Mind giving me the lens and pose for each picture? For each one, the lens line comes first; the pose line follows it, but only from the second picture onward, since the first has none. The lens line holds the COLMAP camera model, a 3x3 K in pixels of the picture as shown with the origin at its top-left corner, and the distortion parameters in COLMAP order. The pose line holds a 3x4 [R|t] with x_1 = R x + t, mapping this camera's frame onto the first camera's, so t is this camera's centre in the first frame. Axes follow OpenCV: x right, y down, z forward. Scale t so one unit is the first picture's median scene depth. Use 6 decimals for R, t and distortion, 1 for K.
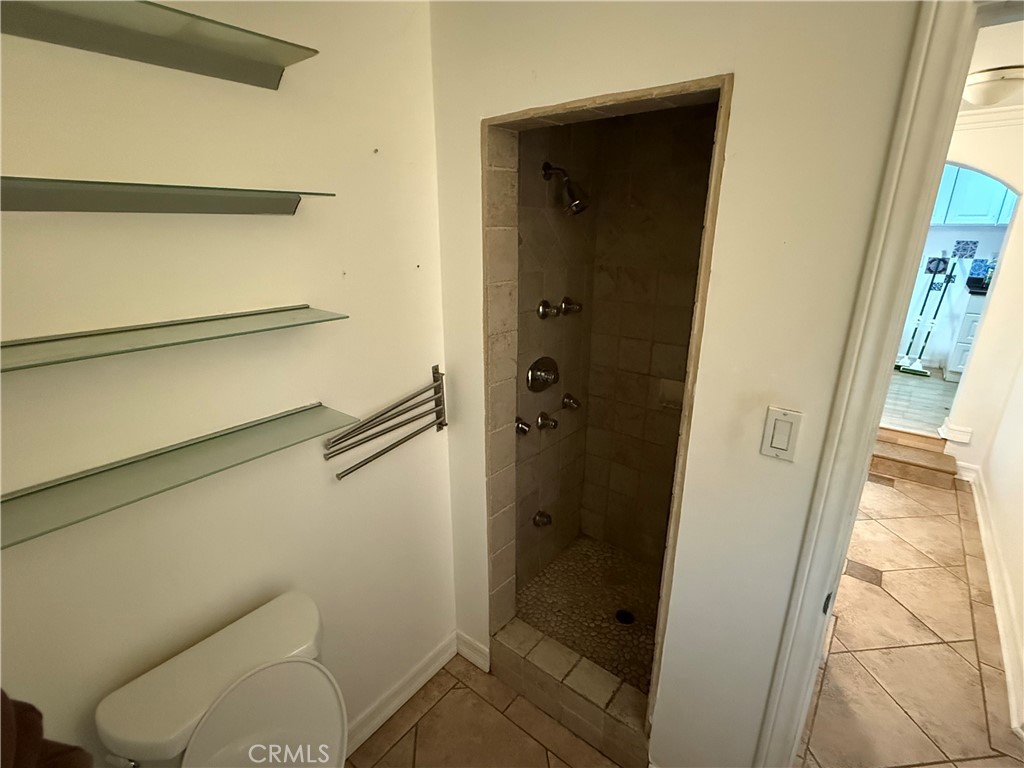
lens RADIAL K [[484.5, 0, 512.0], [0, 484.5, 384.0], [0, 0, 1]] dist [-0.001097, -0.001776]
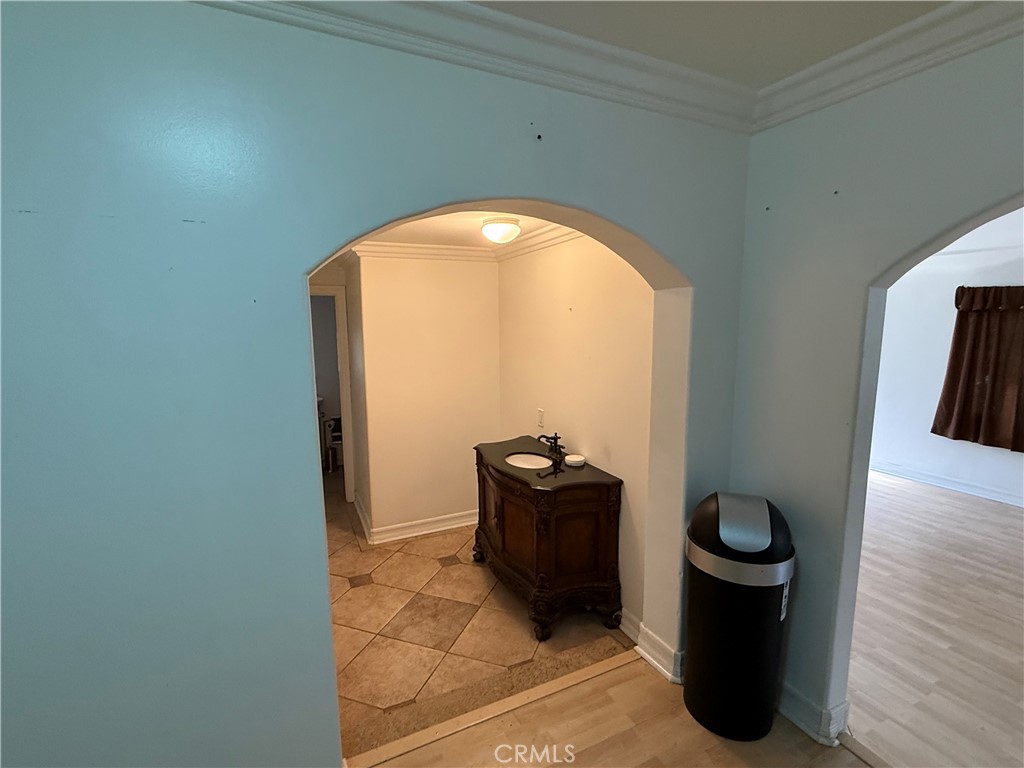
lens RADIAL K [[484.5, 0, 512.0], [0, 484.5, 384.0], [0, 0, 1]] dist [-0.001097, -0.001776]
pose [[-0.425638, 0.131025, -0.895357, 0.858578], [-0.270911, 0.925626, 0.264241, -0.292918], [0.863388, 0.355033, -0.358486, 0.845370]]
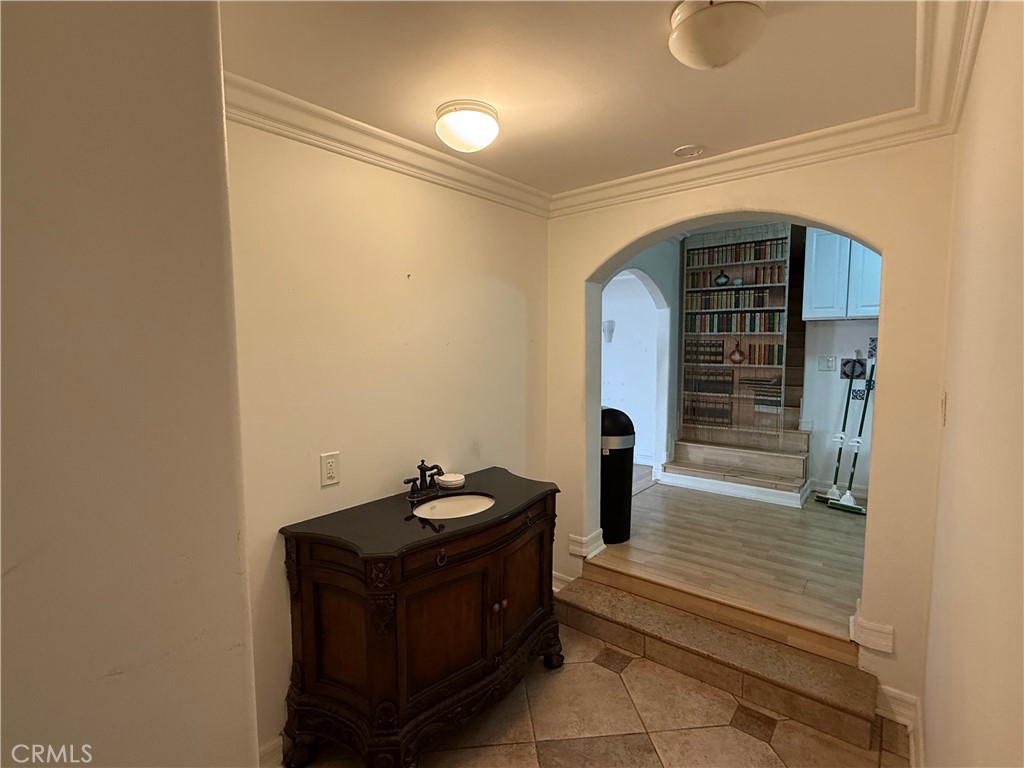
lens RADIAL K [[484.5, 0, 512.0], [0, 484.5, 384.0], [0, 0, 1]] dist [-0.001097, -0.001776]
pose [[1.000000, 0.000192, 0.000833, 0.337101], [0.000004, 0.973566, -0.228405, -0.042319], [-0.000855, 0.228405, 0.973566, 0.249401]]
